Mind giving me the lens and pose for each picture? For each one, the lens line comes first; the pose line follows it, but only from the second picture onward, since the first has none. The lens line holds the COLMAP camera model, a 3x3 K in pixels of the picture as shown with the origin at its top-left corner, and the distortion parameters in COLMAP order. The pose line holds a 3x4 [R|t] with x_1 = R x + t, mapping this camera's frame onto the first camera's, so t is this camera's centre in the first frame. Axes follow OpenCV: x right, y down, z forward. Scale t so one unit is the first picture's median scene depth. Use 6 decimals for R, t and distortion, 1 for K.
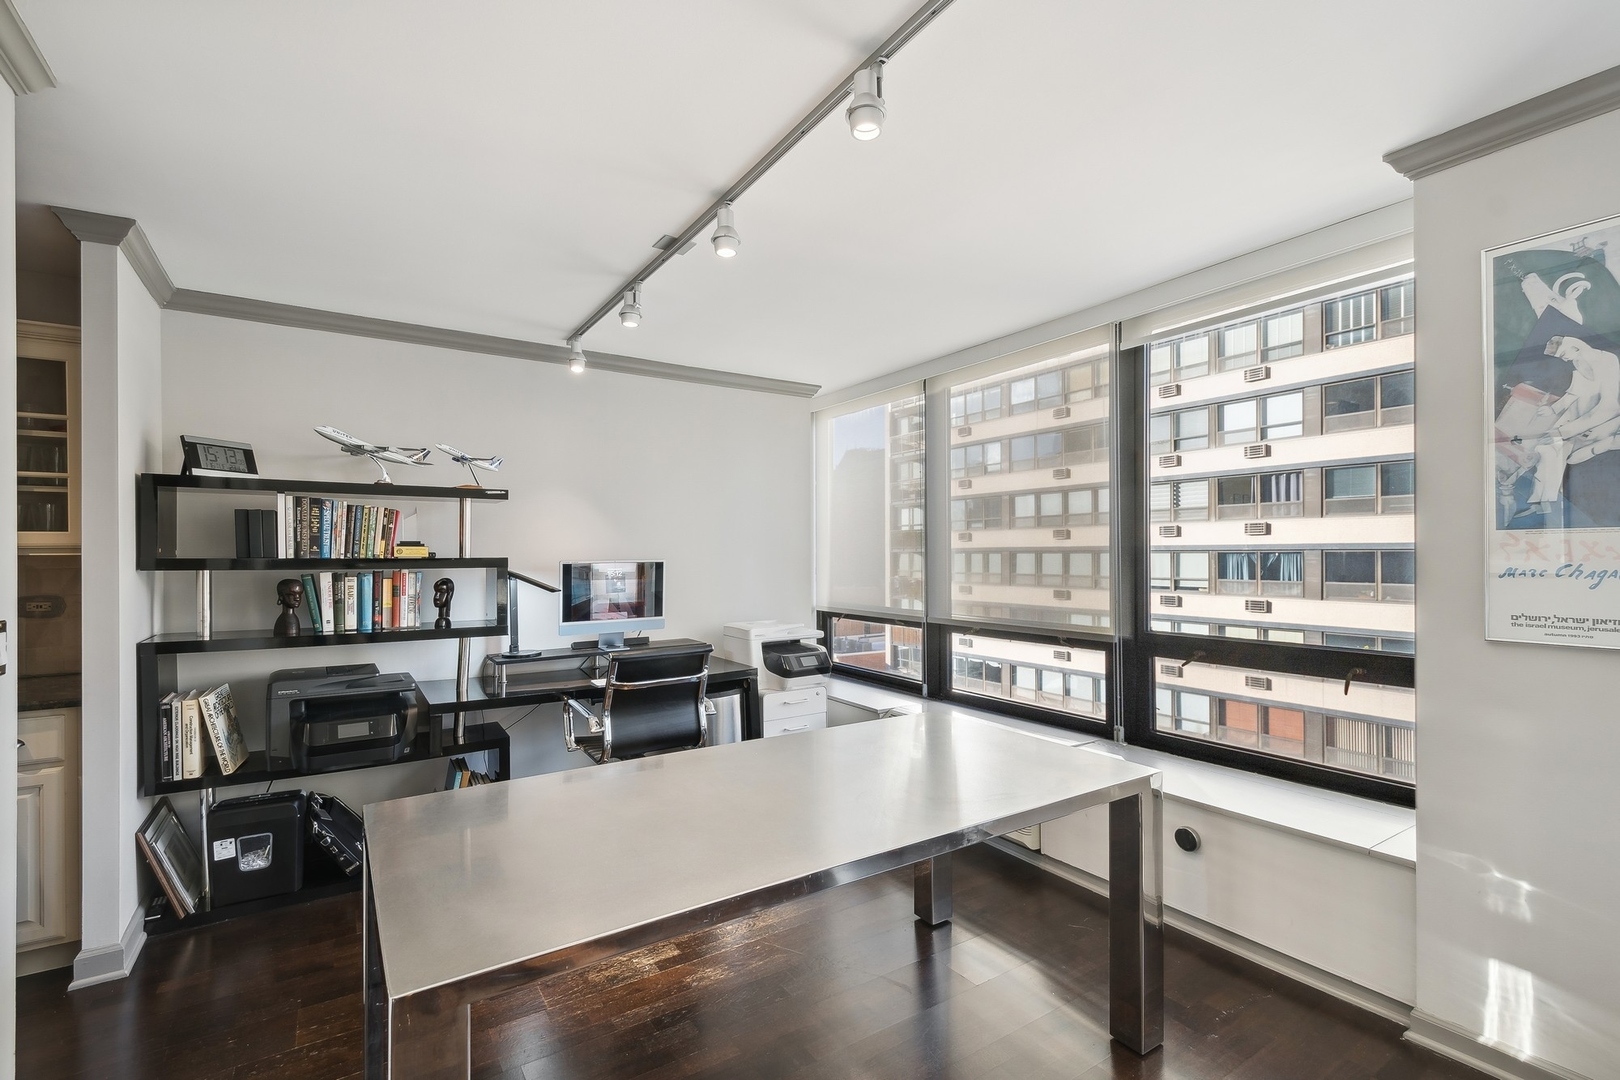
lens RADIAL K [[732.4, 0, 810.0], [0, 732.4, 540.0], [0, 0, 1]] dist [0.012494, 0.000099]
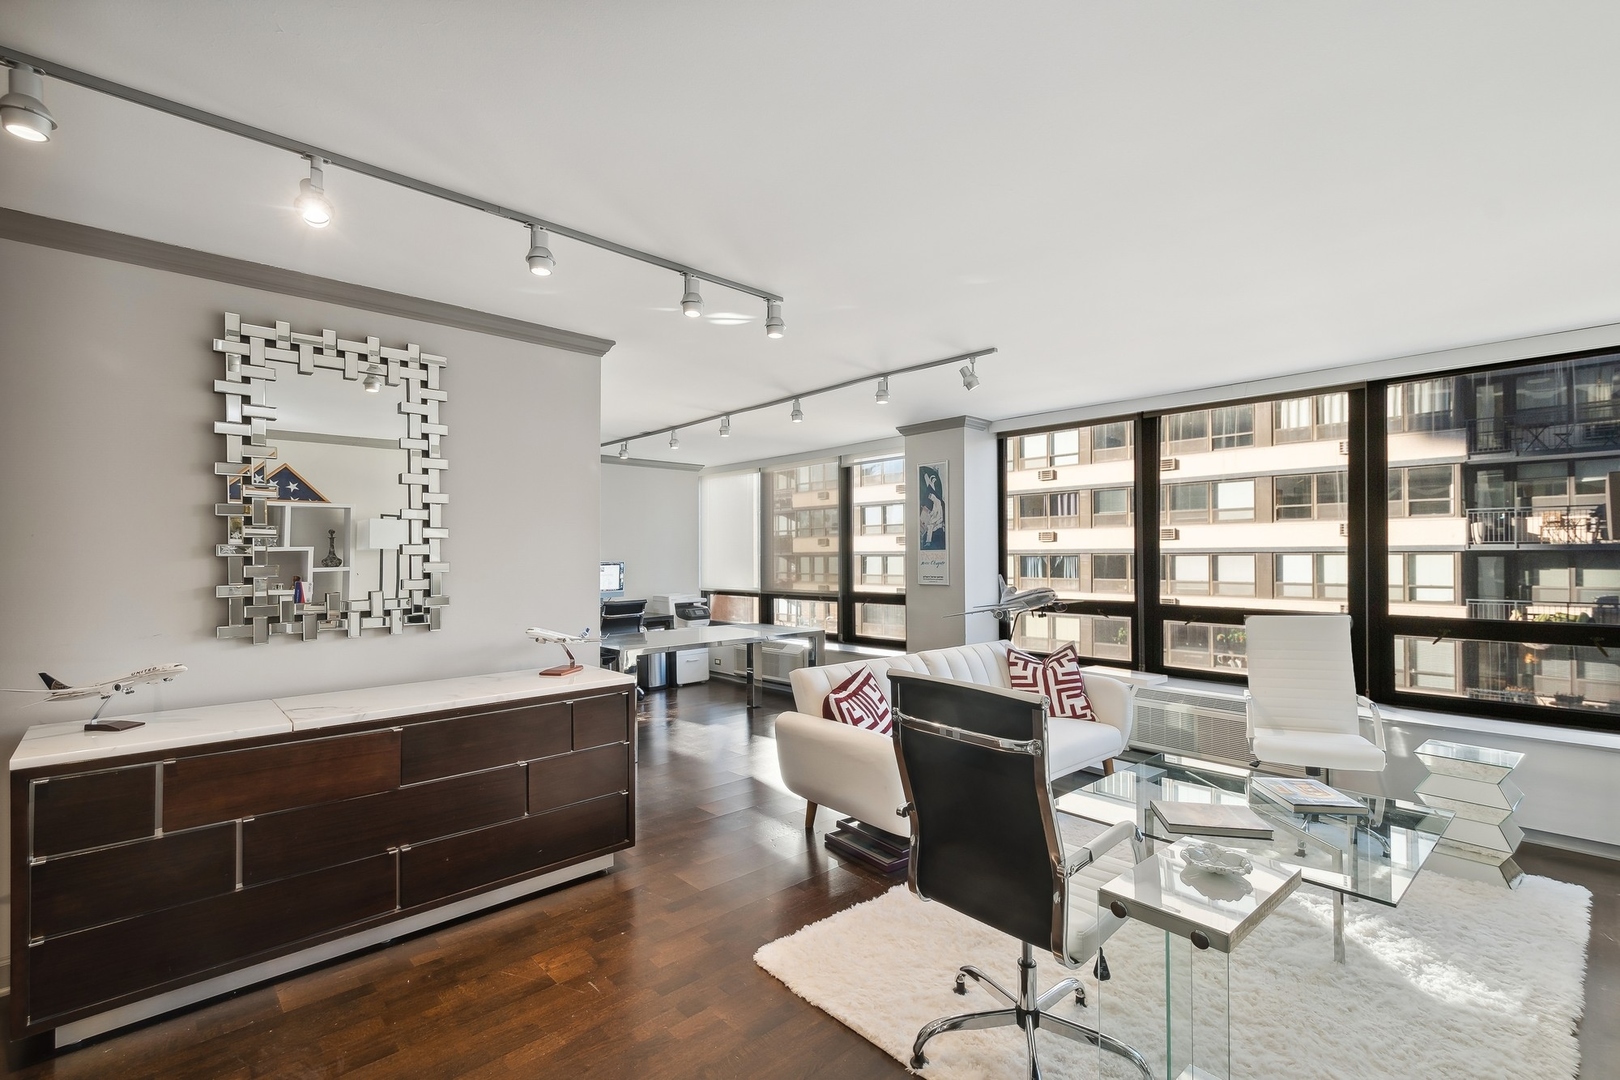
lens RADIAL K [[732.4, 0, 810.0], [0, 732.4, 540.0], [0, 0, 1]] dist [0.012494, 0.000099]
pose [[0.984912, 0.002391, 0.173042, -0.039446], [-0.001618, 0.999988, -0.004609, -0.016916], [-0.173051, 0.004259, 0.984904, -0.797929]]
